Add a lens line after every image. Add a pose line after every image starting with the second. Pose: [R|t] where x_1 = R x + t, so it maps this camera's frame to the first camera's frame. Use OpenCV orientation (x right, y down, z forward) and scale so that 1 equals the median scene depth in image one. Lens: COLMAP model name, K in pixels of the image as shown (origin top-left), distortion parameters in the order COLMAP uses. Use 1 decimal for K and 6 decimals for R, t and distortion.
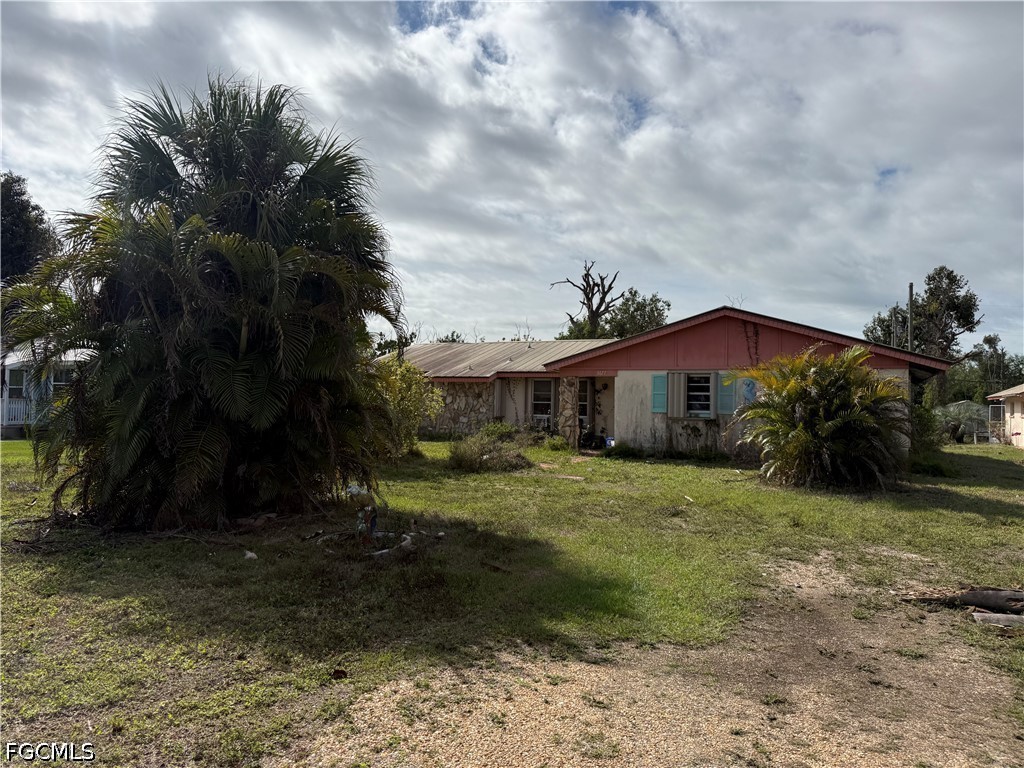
lens RADIAL K [[699.1, 0, 512.0], [0, 699.1, 384.0], [0, 0, 1]] dist [-0.007438, -0.003325]
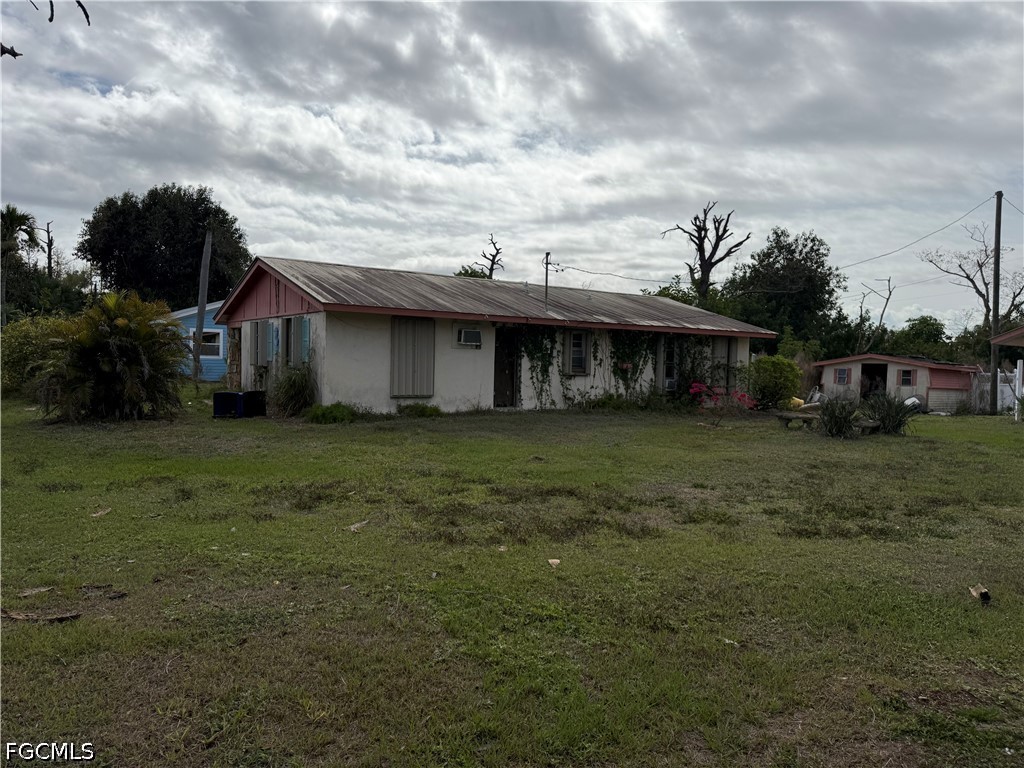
lens RADIAL K [[712.7, 0, 512.0], [0, 712.7, 384.0], [0, 0, 1]] dist [0.030328, -0.053614]
pose [[0.848376, 0.013171, -0.529230, 0.366363], [0.012282, 0.998932, 0.044549, 0.010468], [0.529251, -0.044294, 0.847308, 0.087152]]
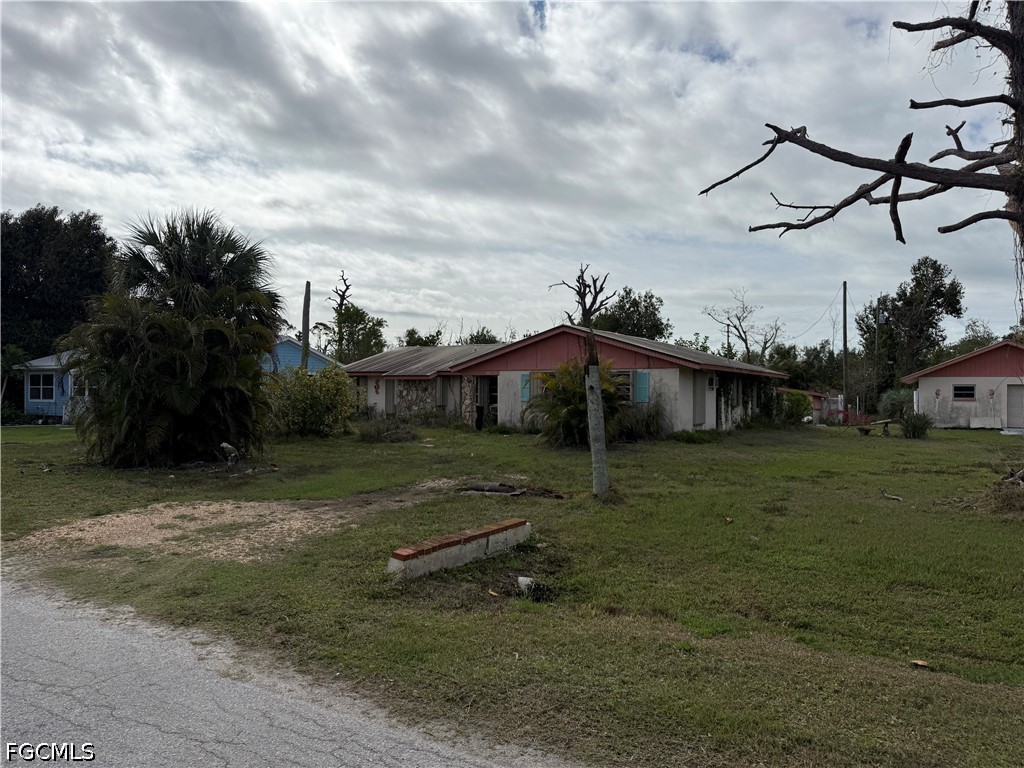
lens RADIAL K [[699.1, 0, 512.0], [0, 699.1, 384.0], [0, 0, 1]] dist [0.008064, -0.000285]
pose [[0.994573, -0.015386, -0.102898, 0.103922], [0.017095, 0.999730, 0.015748, -0.004762], [0.102628, -0.017421, 0.994567, -0.115817]]
